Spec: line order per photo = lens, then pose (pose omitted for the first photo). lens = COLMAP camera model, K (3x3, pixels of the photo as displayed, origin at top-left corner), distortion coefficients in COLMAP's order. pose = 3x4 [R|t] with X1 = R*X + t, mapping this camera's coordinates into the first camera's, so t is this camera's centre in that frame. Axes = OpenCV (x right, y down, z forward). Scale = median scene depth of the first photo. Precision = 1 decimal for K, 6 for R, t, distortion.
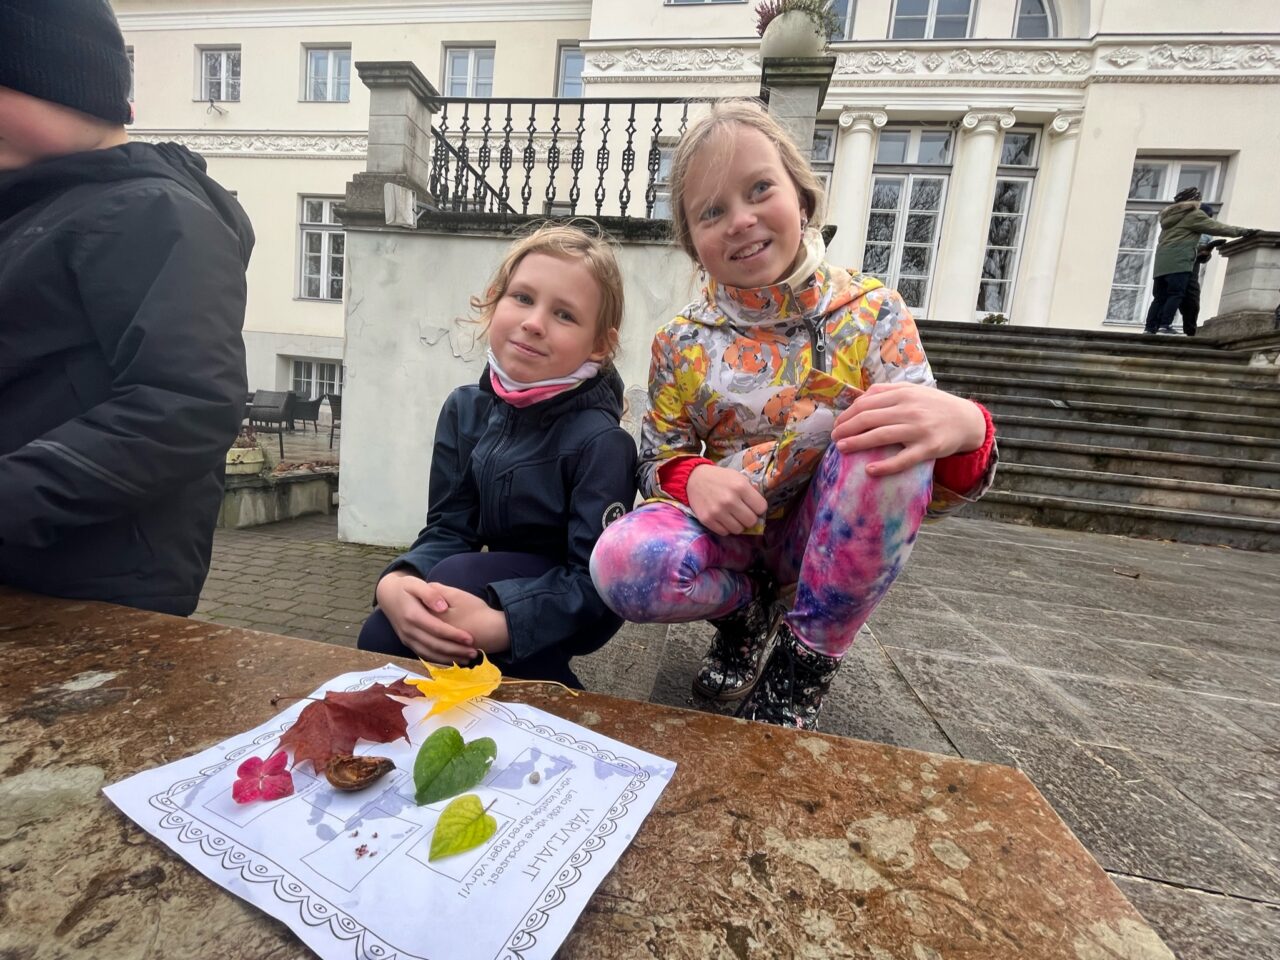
lens RADIAL K [[518.8, 0, 647.8], [0, 518.8, 476.4], [0, 0, 1]] dist [-0.005659, 0.000185]
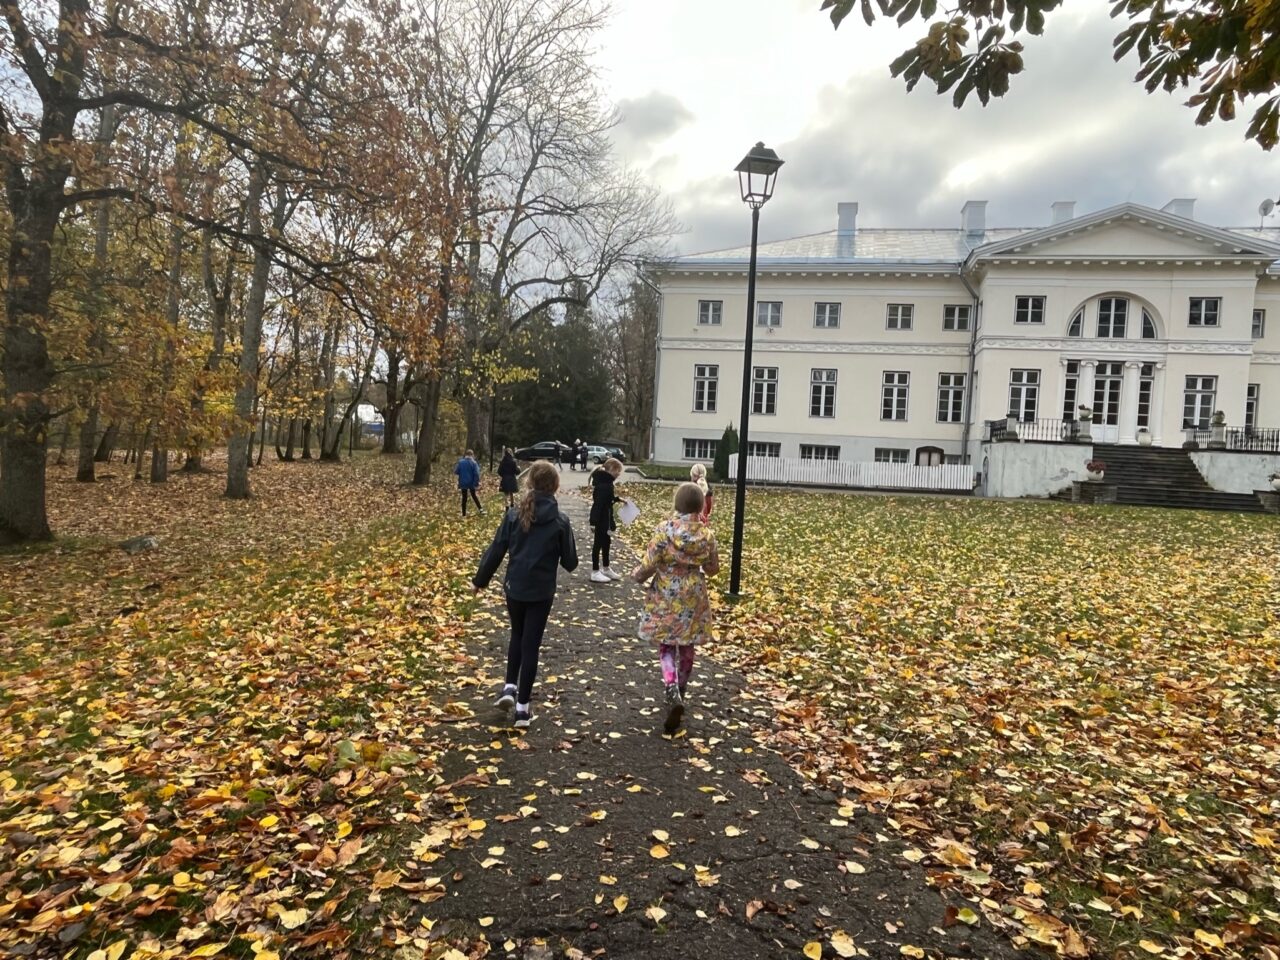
lens RADIAL K [[839.9, 0, 640.9], [0, 839.9, 476.2], [0, 0, 1]] dist [-0.004613, -0.001629]
pose [[0.994853, -0.037584, -0.094104, -1.754237], [0.029950, 0.996243, -0.081254, 0.255498], [0.096805, 0.078017, 0.992241, -4.061423]]
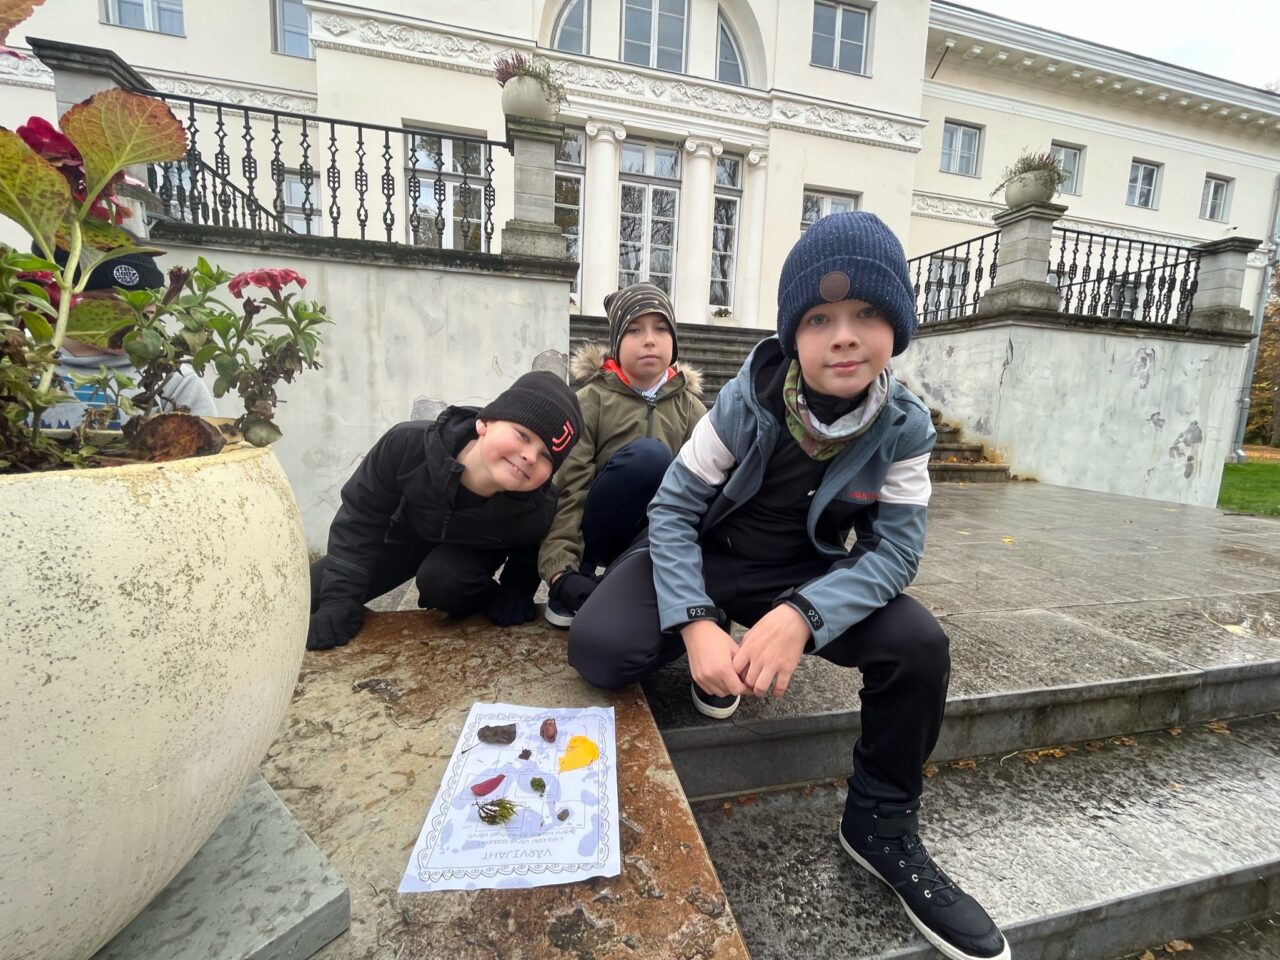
lens RADIAL K [[518.8, 0, 641.7], [0, 518.8, 478.8], [0, 0, 1]] dist [-0.005659, 0.000185]
pose [[0.925489, -0.113492, 0.361371, -0.003983], [0.092783, 0.992917, 0.074213, -0.018774], [-0.367234, -0.035154, 0.929464, -0.107620]]
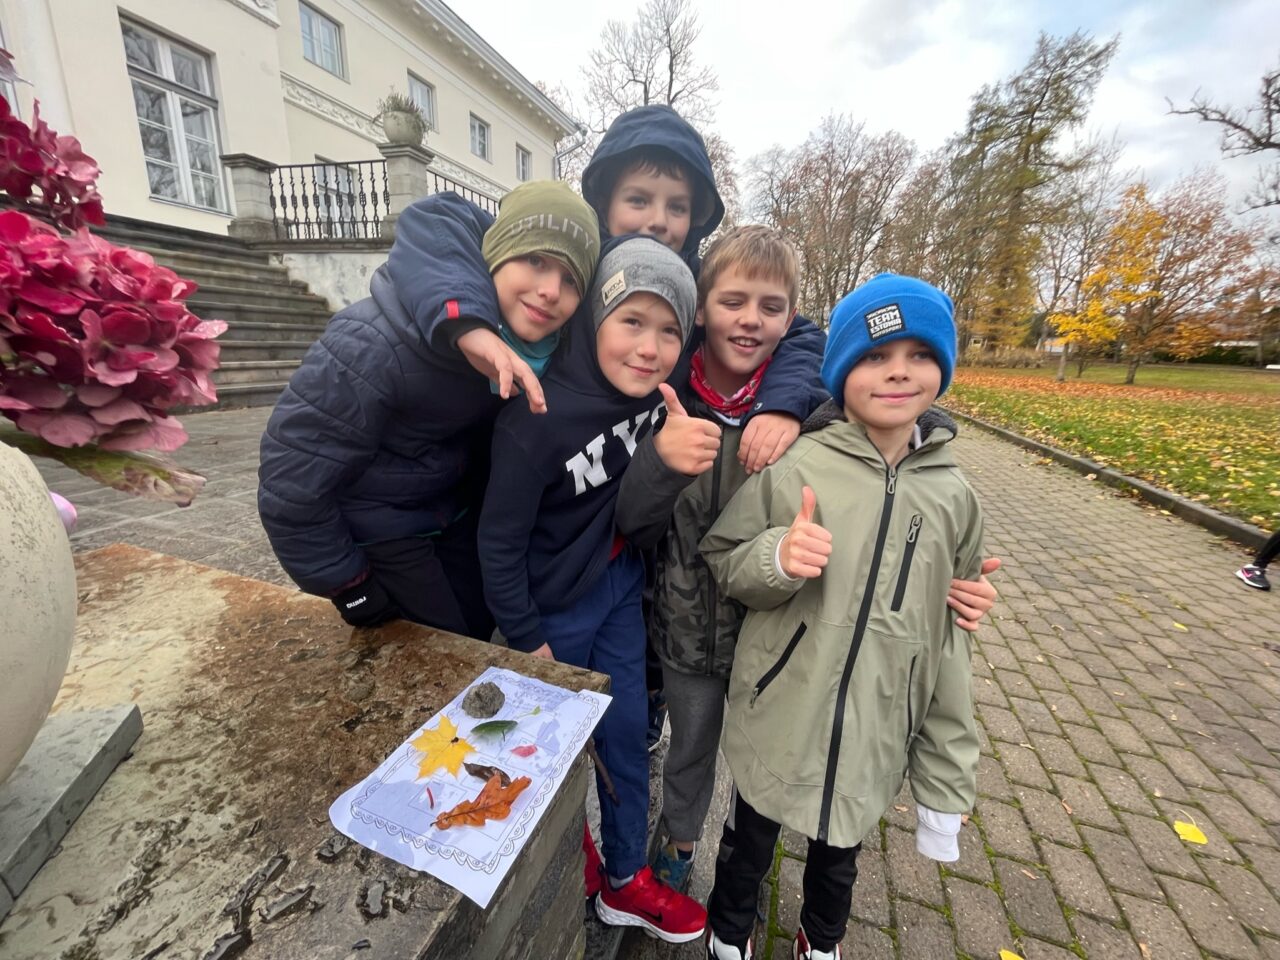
lens RADIAL K [[518.8, 0, 640.4], [0, 518.8, 480.9], [0, 0, 1]] dist [-0.005659, 0.000185]
pose [[0.180027, -0.341686, 0.922410, -0.077305], [0.085216, 0.939623, 0.331431, -0.027377], [-0.979963, 0.018938, 0.198275, -0.144935]]
